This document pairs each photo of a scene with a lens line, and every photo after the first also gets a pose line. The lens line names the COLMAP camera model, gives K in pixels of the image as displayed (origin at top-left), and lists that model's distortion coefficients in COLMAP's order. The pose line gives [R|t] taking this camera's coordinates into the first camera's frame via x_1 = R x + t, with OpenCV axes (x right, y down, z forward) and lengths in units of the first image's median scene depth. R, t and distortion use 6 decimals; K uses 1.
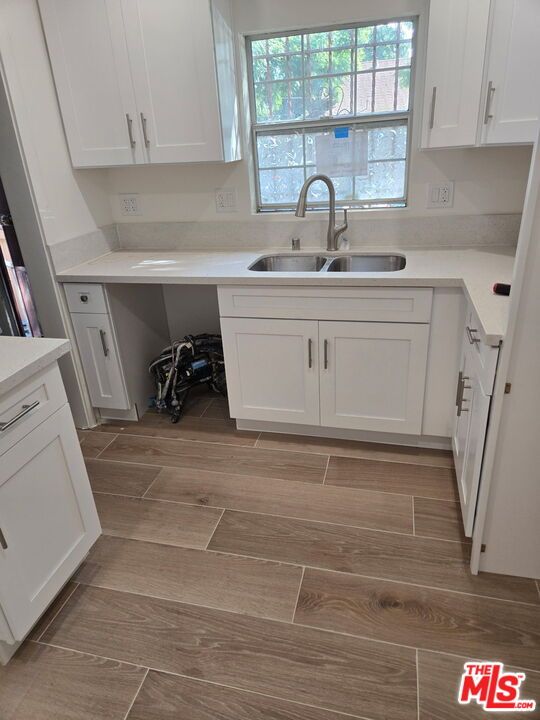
lens RADIAL K [[486.8, 0, 270.0], [0, 486.8, 360.0], [0, 0, 1]] dist [0.049052, 0.003014]
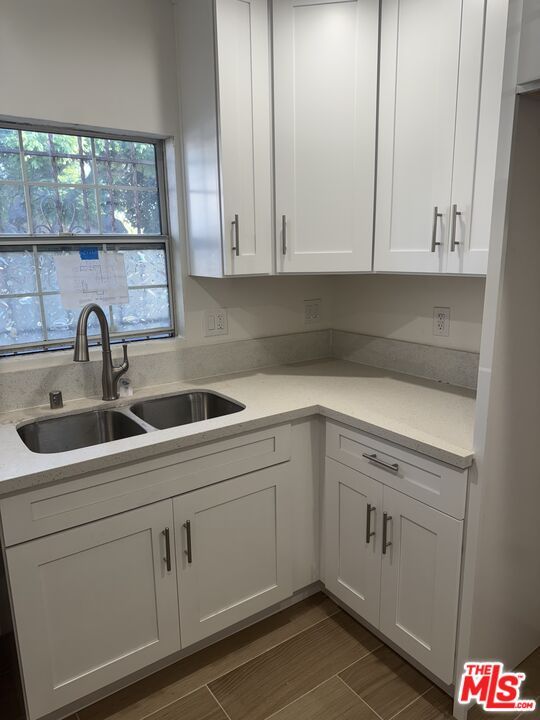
lens RADIAL K [[505.3, 0, 270.0], [0, 505.3, 360.0], [0, 0, 1]] dist [-0.002826, -0.002449]
pose [[0.642611, -0.108322, 0.758497, -0.300636], [0.290456, 0.950506, -0.110336, -0.131775], [-0.709004, 0.291213, 0.642269, 0.336869]]
